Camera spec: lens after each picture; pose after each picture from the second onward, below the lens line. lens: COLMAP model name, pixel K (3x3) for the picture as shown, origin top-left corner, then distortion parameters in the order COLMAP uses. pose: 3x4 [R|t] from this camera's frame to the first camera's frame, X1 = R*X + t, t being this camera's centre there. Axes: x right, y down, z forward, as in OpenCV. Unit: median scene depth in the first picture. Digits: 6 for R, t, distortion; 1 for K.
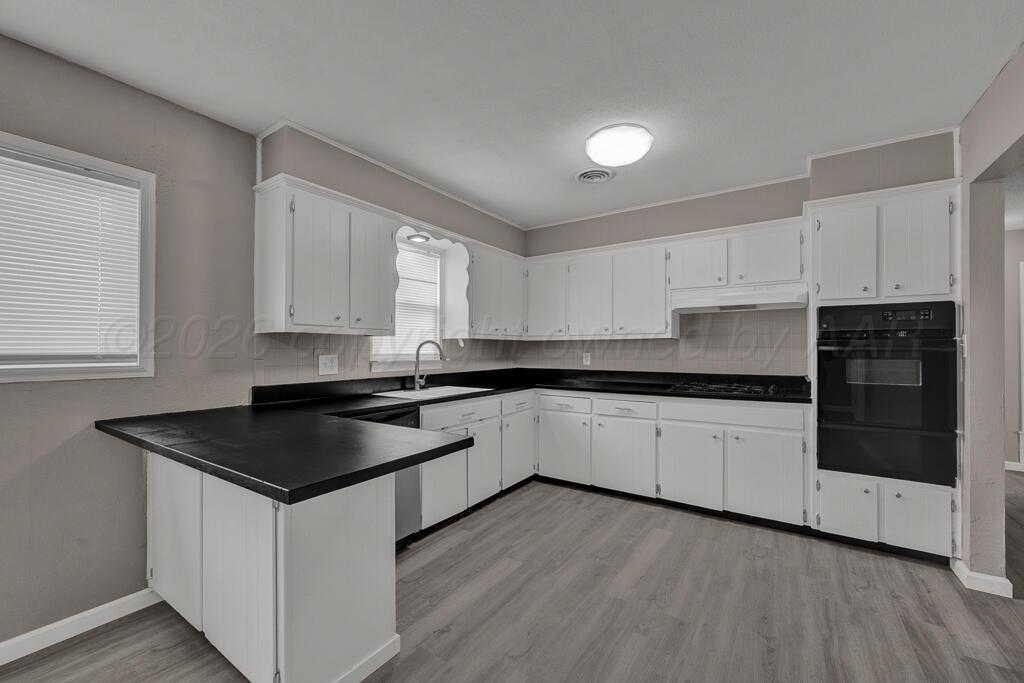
lens RADIAL K [[412.9, 0, 512.3], [0, 412.9, 347.0], [0, 0, 1]] dist [-0.000272, -0.000052]
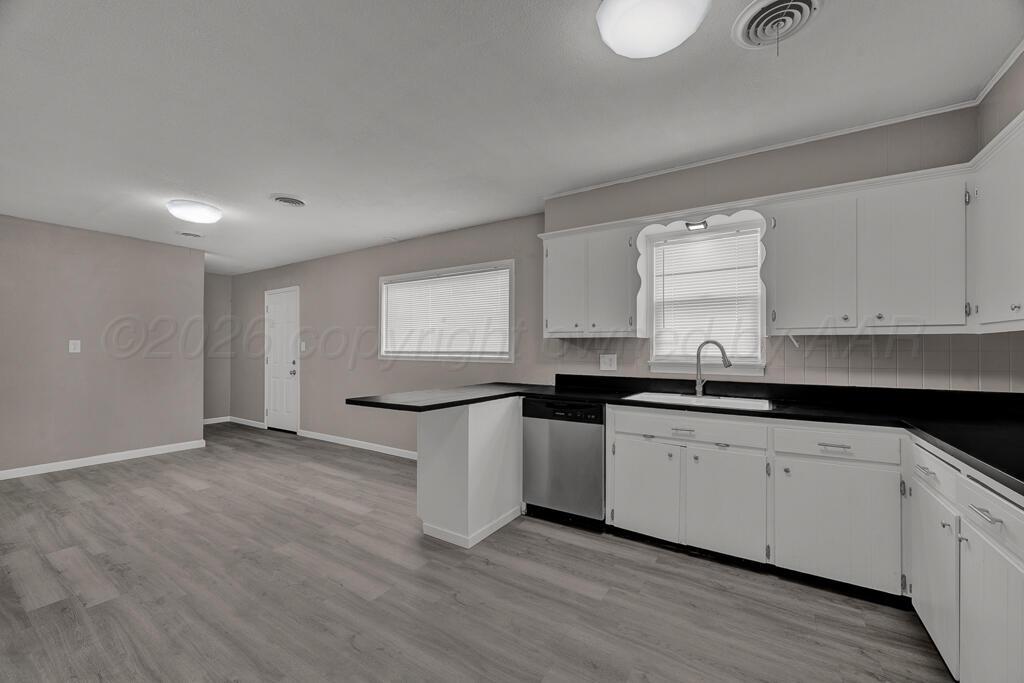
lens RADIAL K [[402.0, 0, 512.0], [0, 402.0, 347.4], [0, 0, 1]] dist [0.000358, 0.000050]
pose [[0.022501, -0.002805, -0.999743, 0.734924], [0.000755, 0.999996, -0.002789, 0.001357], [0.999747, -0.000692, 0.022503, 0.685992]]
